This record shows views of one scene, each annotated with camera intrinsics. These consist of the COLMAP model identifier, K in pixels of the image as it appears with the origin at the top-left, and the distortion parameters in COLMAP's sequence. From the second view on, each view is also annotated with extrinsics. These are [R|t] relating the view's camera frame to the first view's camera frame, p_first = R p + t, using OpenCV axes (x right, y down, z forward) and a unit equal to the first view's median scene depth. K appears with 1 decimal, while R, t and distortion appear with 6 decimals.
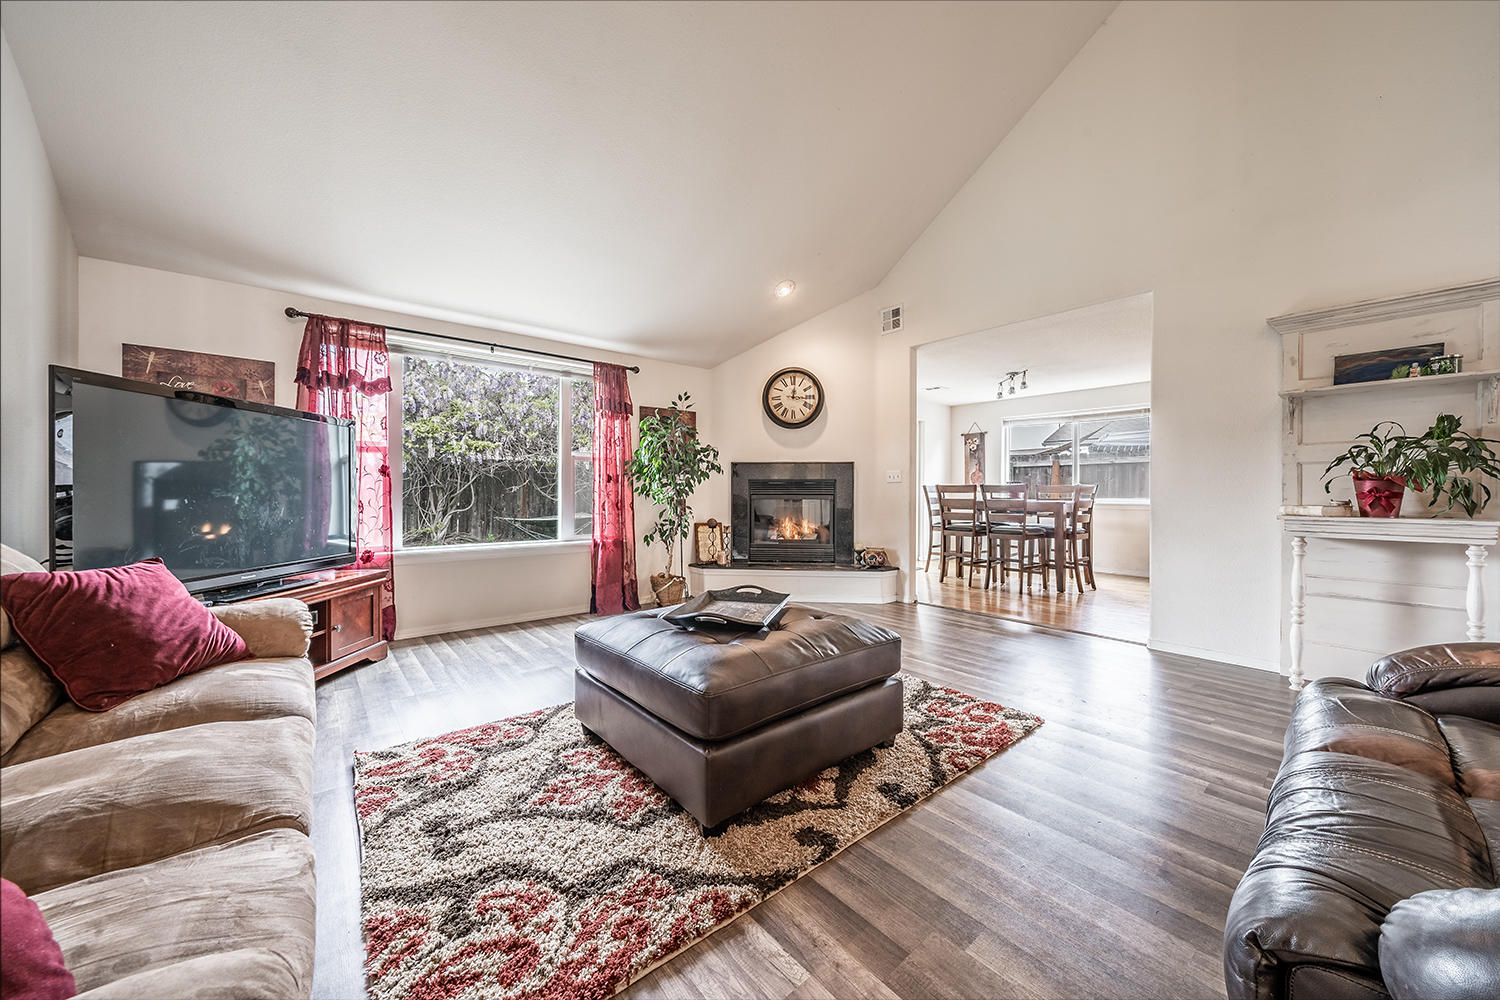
lens RADIAL K [[529.4, 0, 751.8], [0, 529.4, 492.8], [0, 0, 1]] dist [-0.001333, -0.000347]
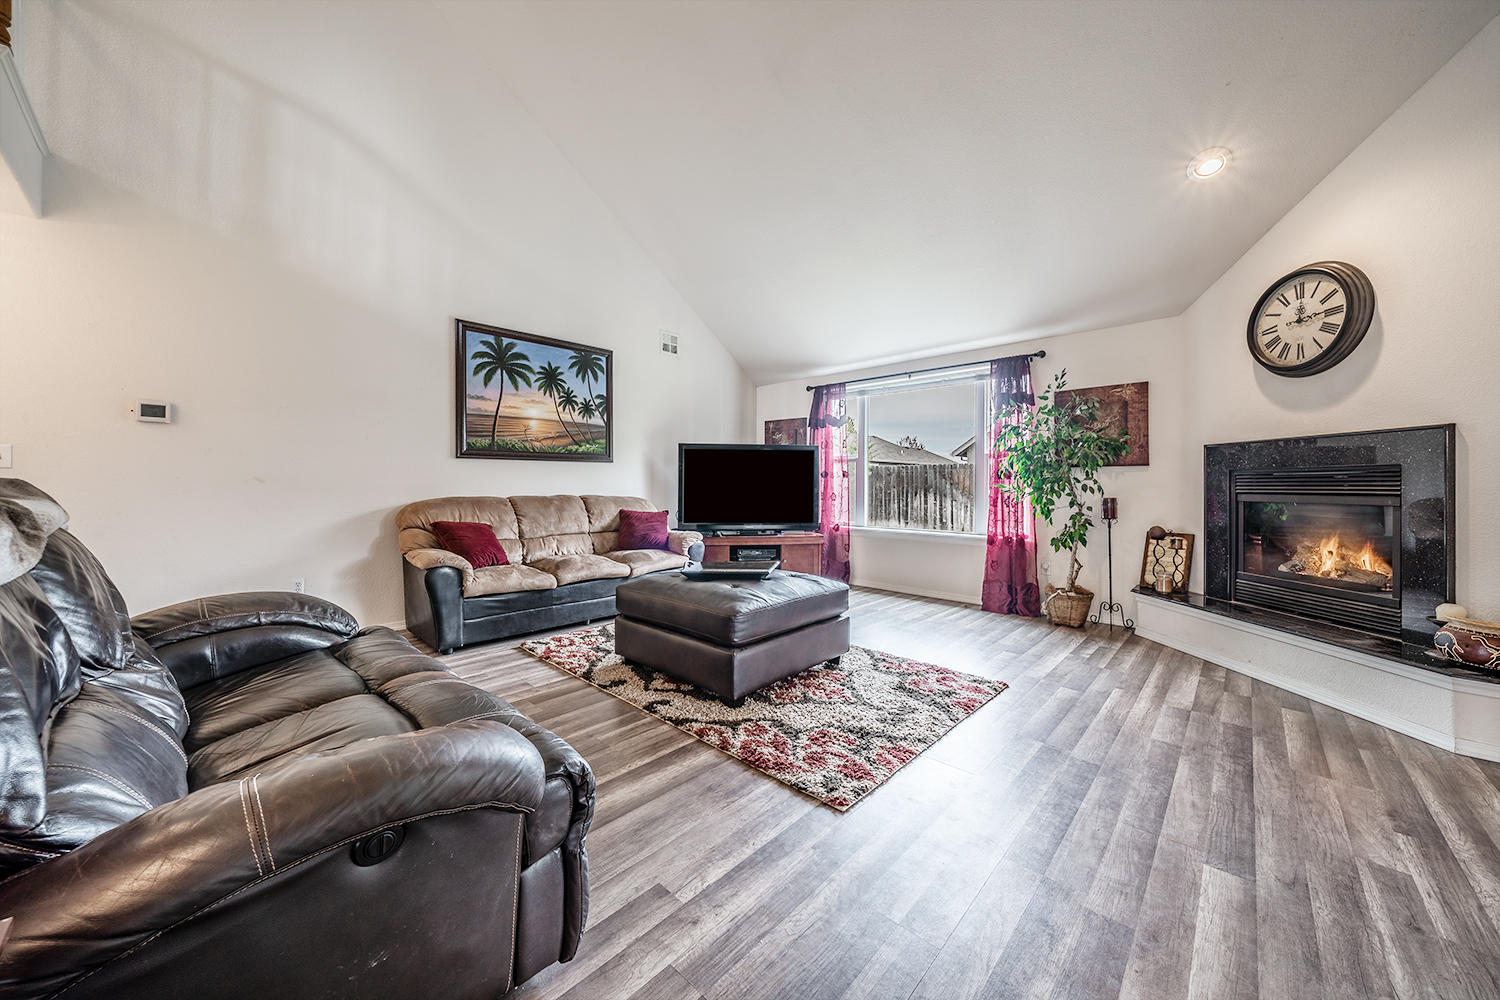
lens RADIAL K [[529.4, 0, 752.2], [0, 529.4, 490.0], [0, 0, 1]] dist [-0.001333, -0.000347]
pose [[0.127266, 0.006739, -0.991846, 0.635306], [-0.004702, 0.999970, 0.006191, -0.002185], [0.991857, 0.003876, 0.127294, 0.402968]]
